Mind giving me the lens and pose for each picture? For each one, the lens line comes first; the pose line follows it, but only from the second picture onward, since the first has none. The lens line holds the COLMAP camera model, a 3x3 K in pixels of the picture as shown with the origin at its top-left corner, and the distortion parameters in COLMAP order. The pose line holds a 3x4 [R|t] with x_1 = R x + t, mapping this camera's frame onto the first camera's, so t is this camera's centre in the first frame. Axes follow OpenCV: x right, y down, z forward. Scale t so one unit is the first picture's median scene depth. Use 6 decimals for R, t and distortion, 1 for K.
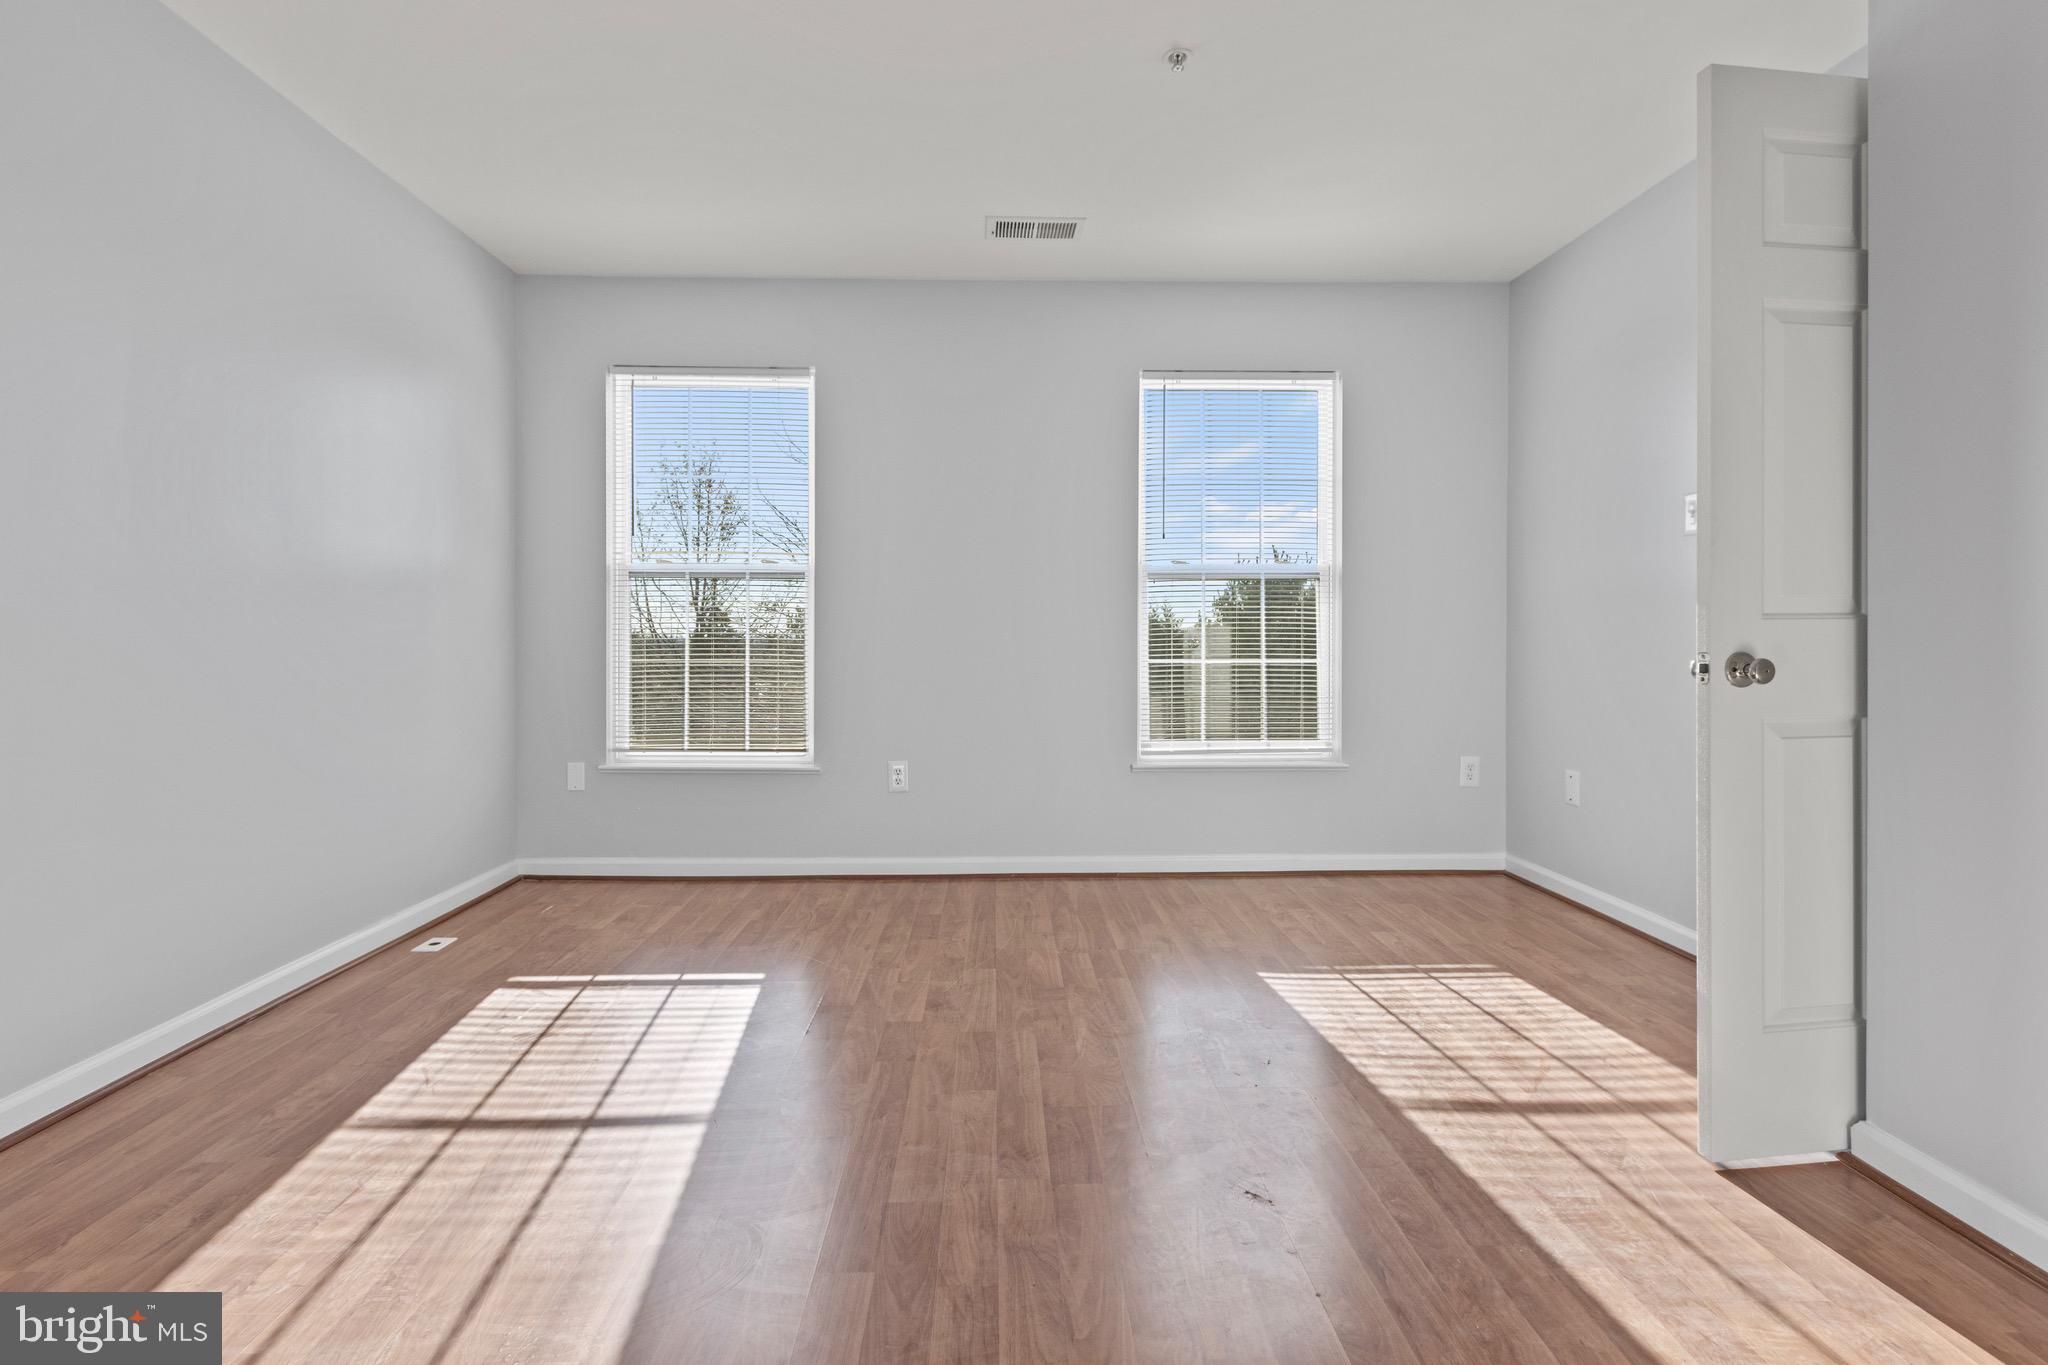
lens RADIAL K [[984.3, 0, 1015.7], [0, 984.3, 629.2], [0, 0, 1]] dist [0.001860, 0.000217]
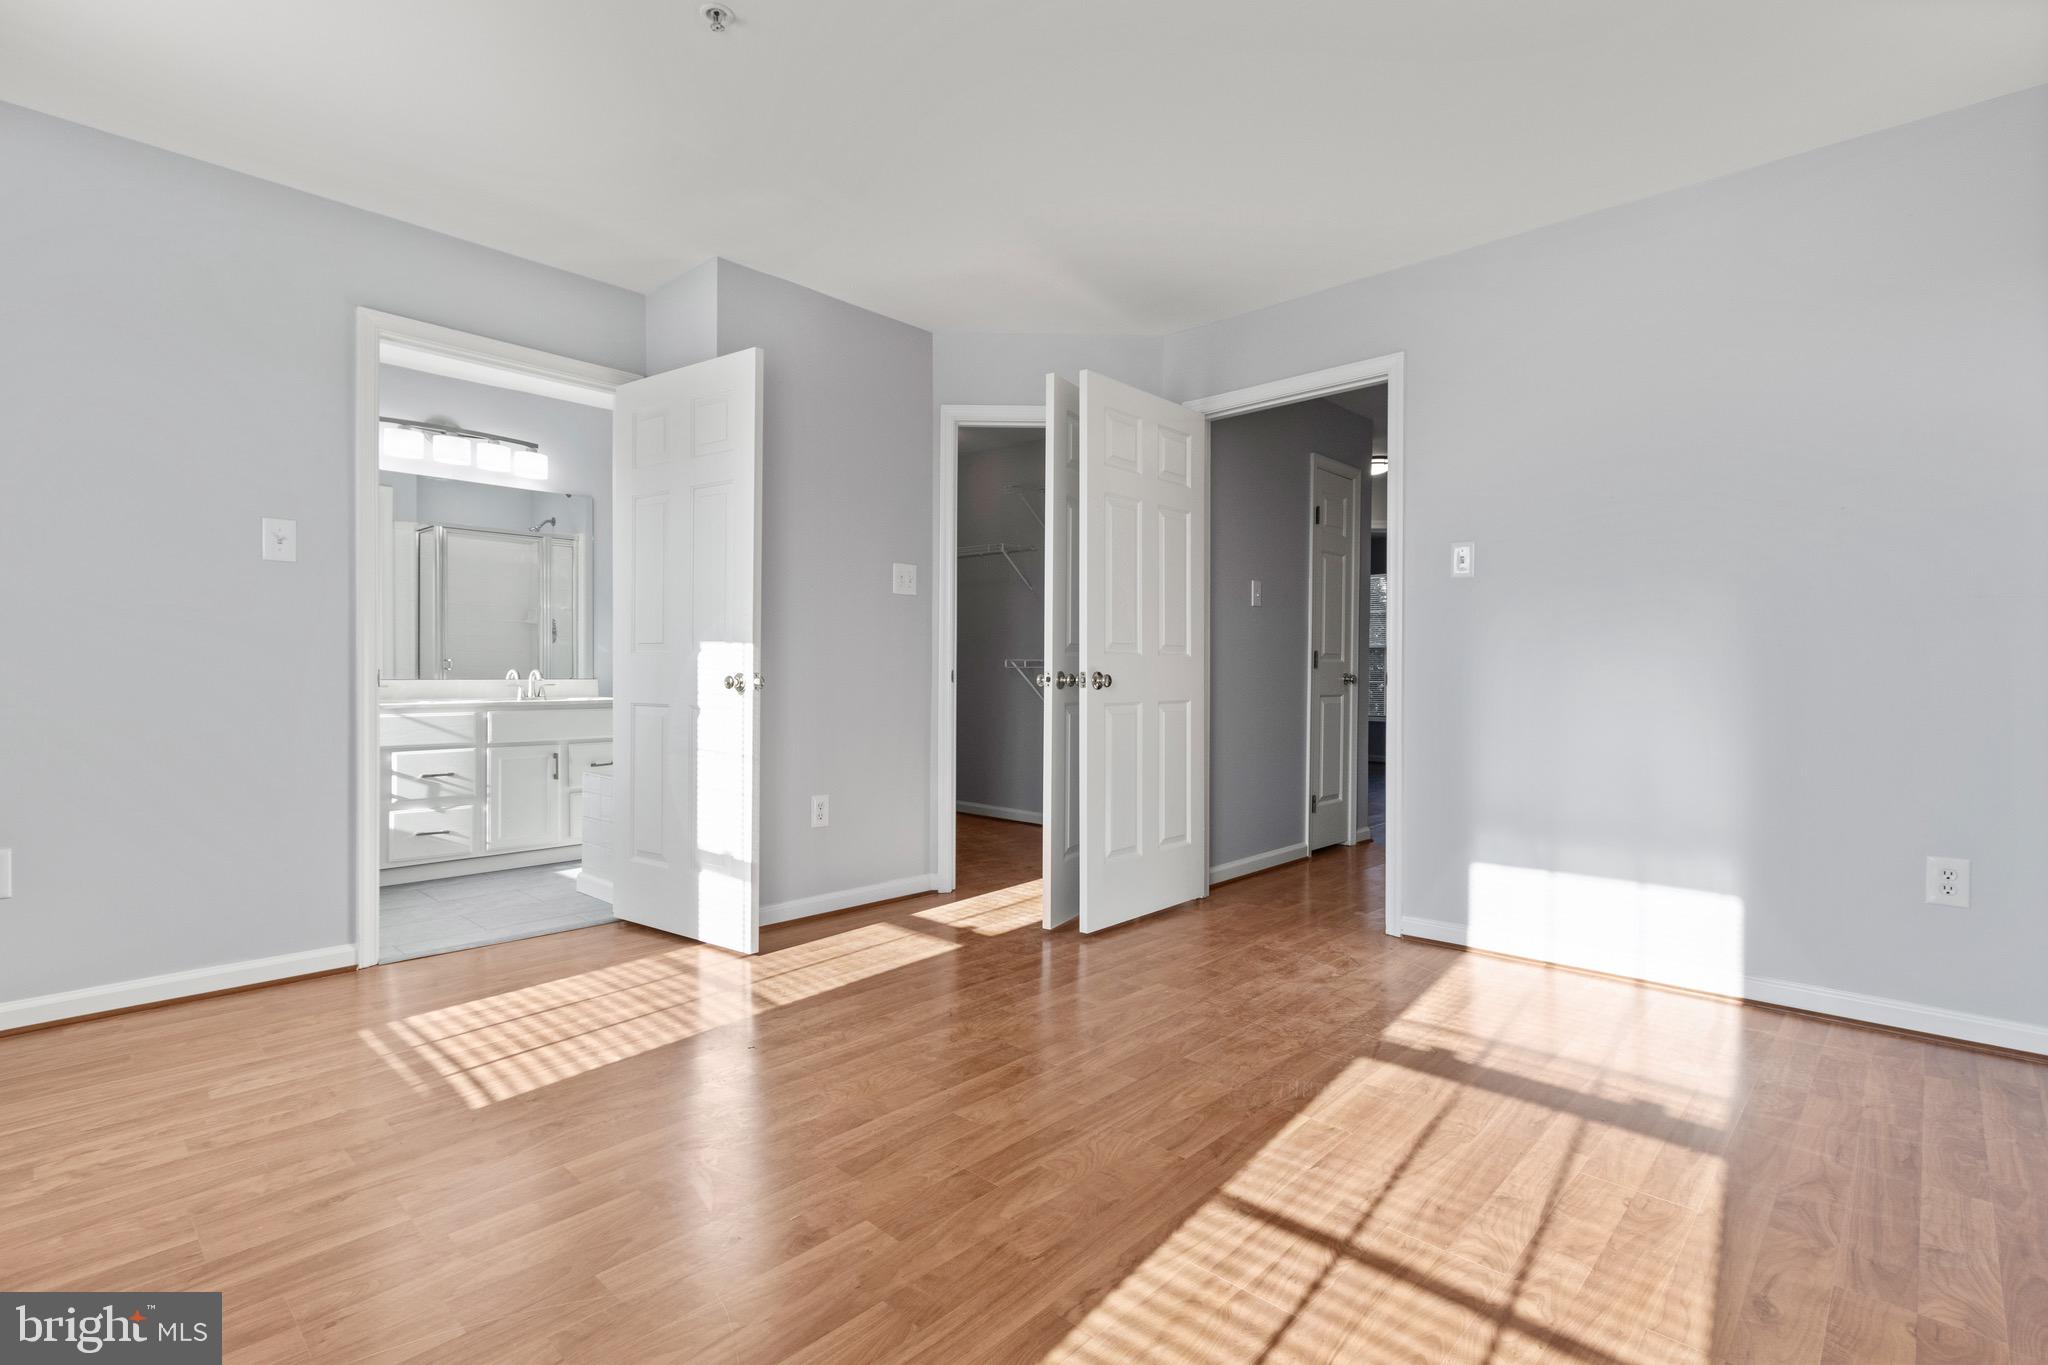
lens RADIAL K [[953.5, 0, 1024.0], [0, 953.5, 682.5], [0, 0, 1]] dist [-0.014406, -0.000257]
pose [[-0.719223, -0.008211, 0.694731, -0.669683], [-0.002734, 0.999956, 0.008988, 0.021199], [-0.694774, 0.004565, -0.719214, 1.491463]]
